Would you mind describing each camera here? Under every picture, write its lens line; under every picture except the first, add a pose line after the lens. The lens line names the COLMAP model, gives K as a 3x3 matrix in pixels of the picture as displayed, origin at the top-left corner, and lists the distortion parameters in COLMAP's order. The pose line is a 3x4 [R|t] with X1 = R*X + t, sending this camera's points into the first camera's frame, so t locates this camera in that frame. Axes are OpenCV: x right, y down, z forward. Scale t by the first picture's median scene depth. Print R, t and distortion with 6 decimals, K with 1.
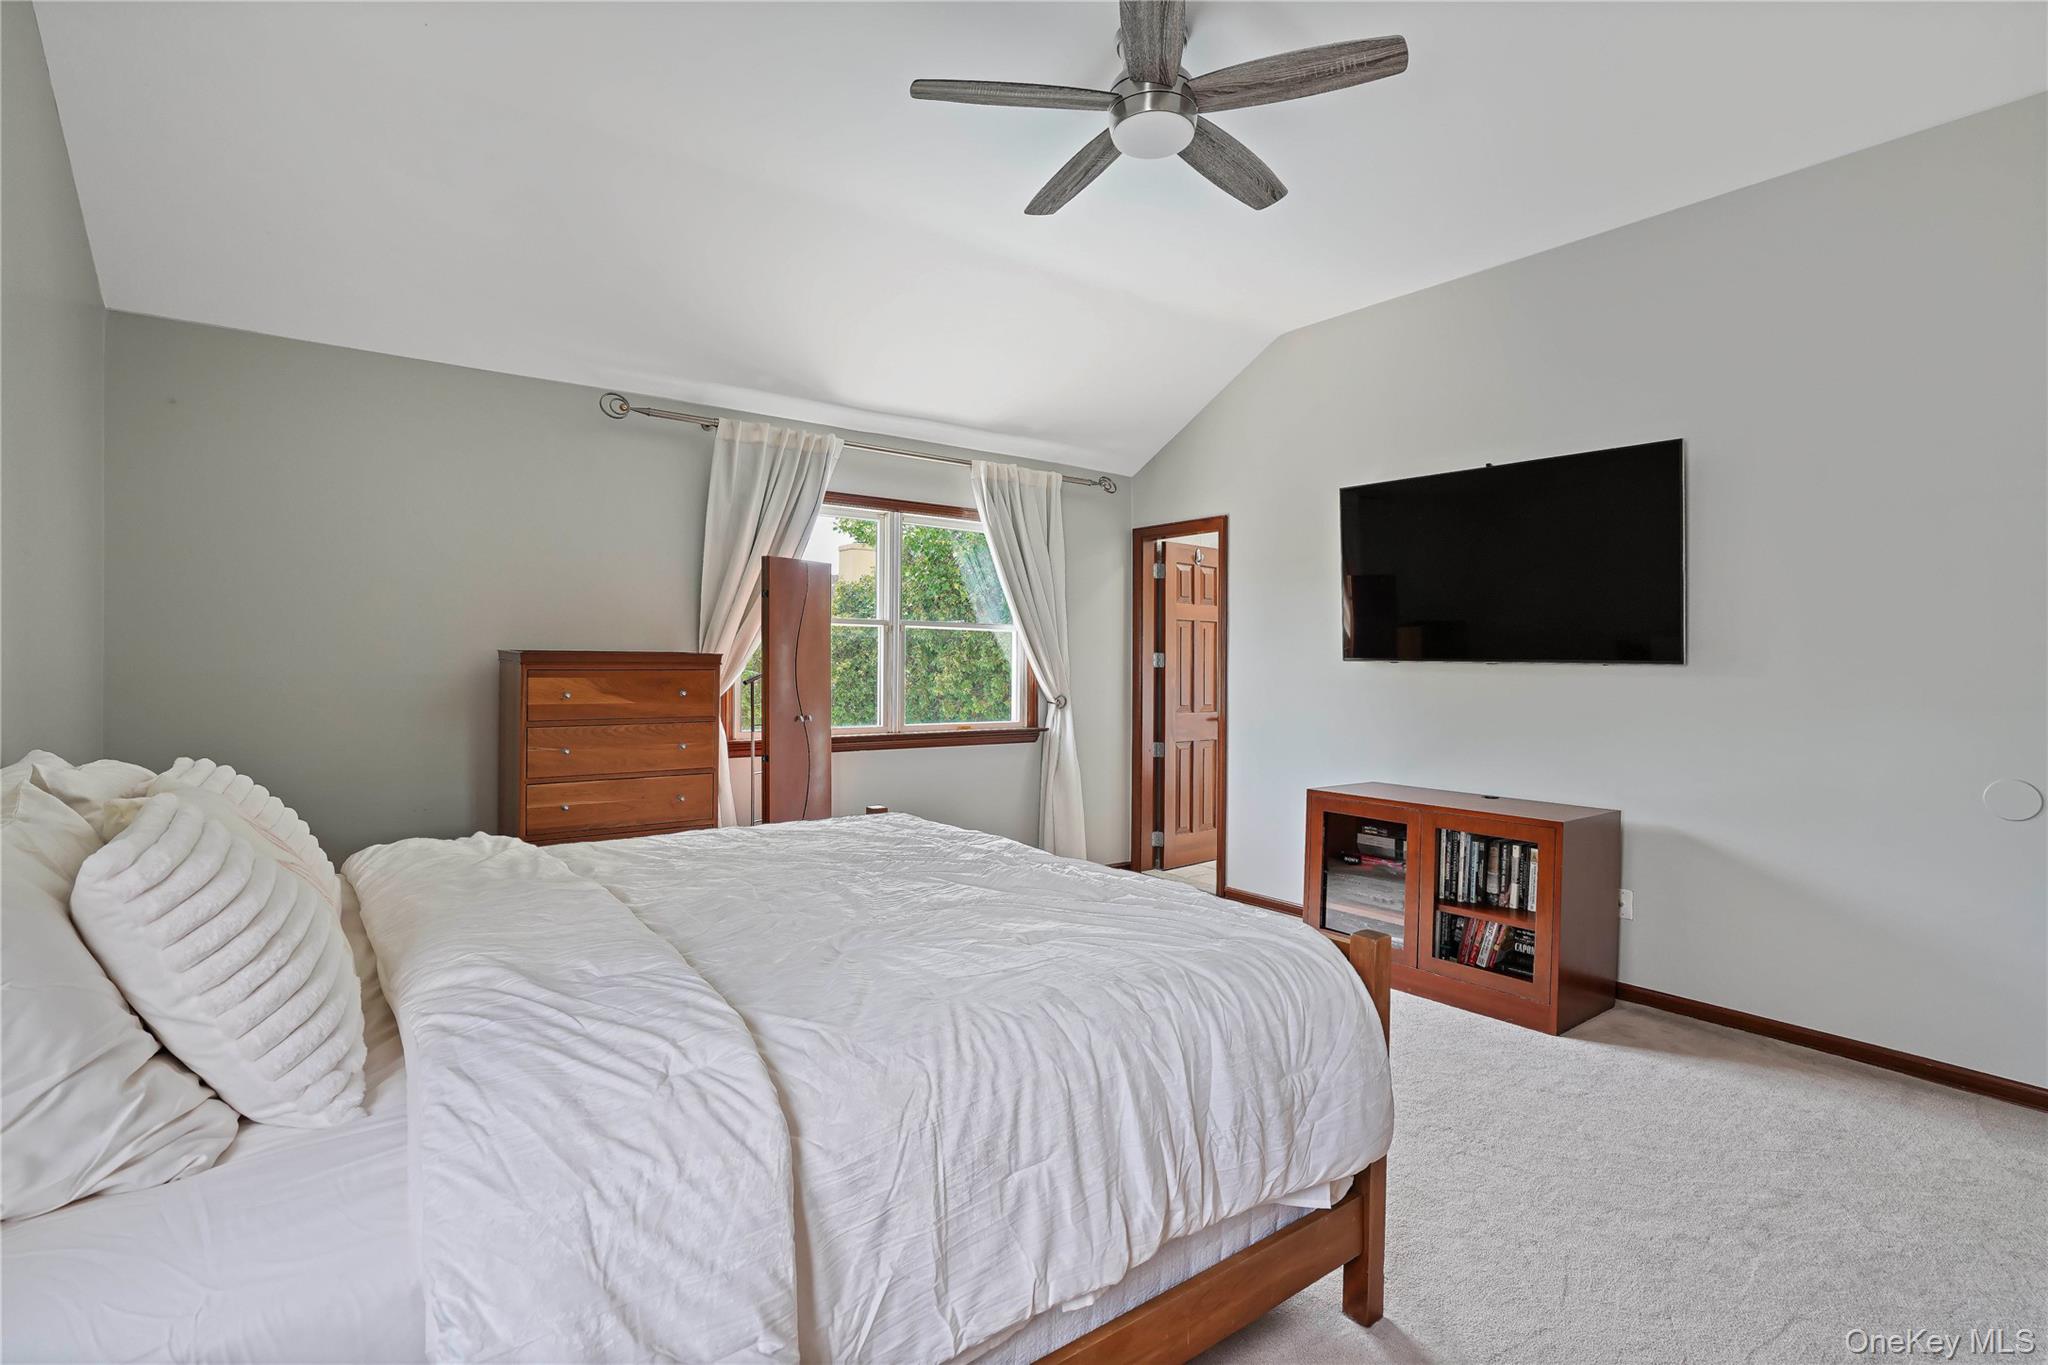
lens RADIAL K [[966.0, 0, 1028.8], [0, 966.0, 680.7], [0, 0, 1]] dist [-0.000642, 0.000276]
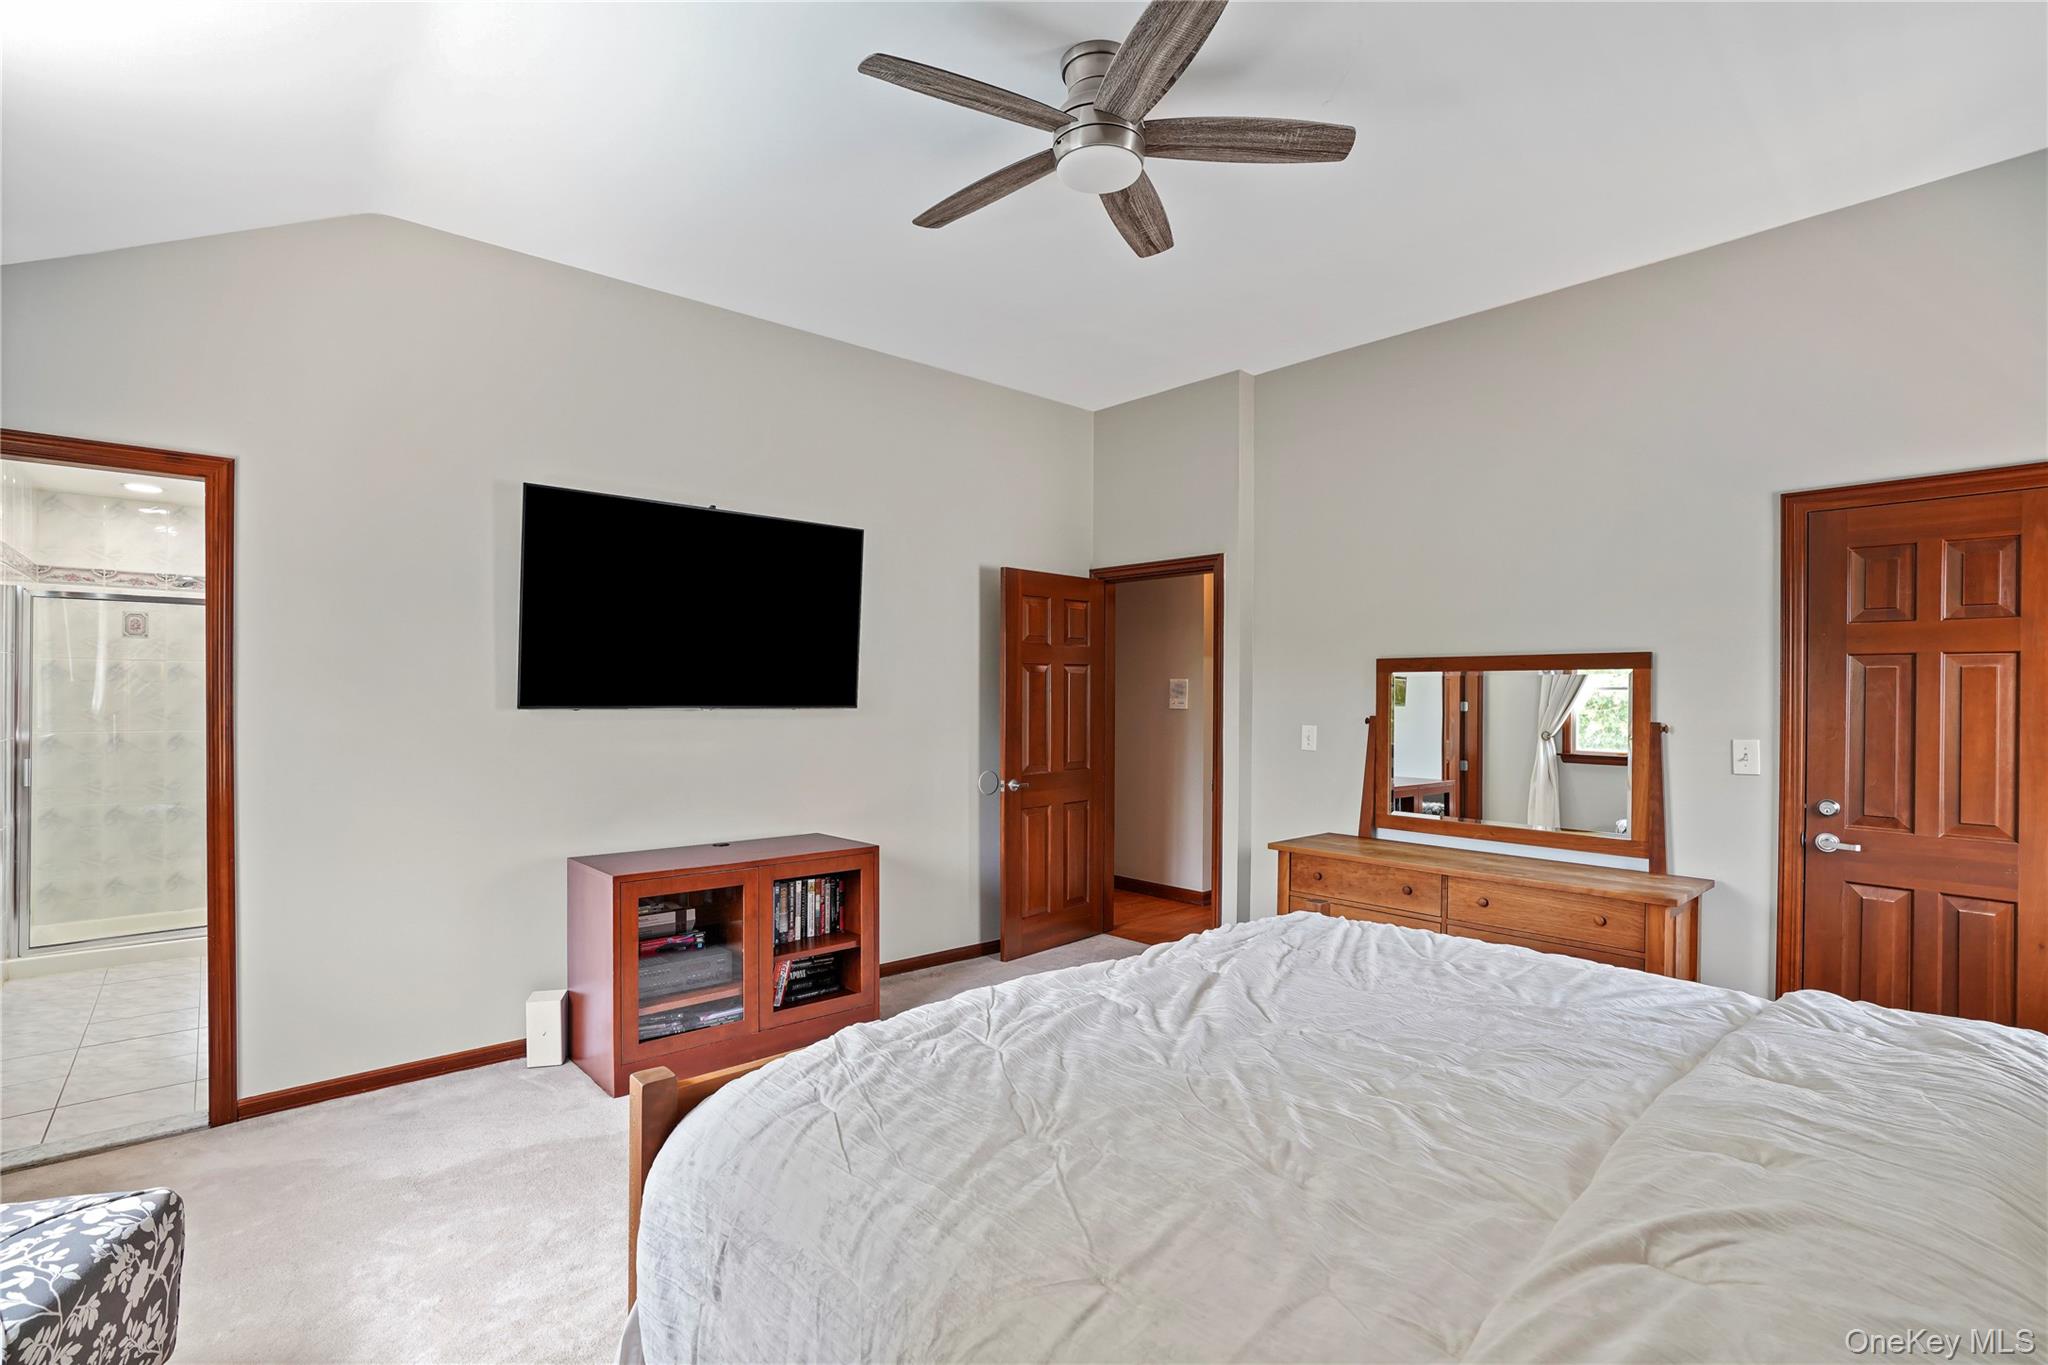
lens RADIAL K [[966.0, 0, 1028.1], [0, 966.0, 686.9], [0, 0, 1]] dist [-0.000642, 0.000276]
pose [[-0.047191, -0.012888, 0.998803, -0.564096], [0.008856, 0.999872, 0.013320, -0.054696], [-0.998847, 0.009474, -0.047071, 0.785826]]
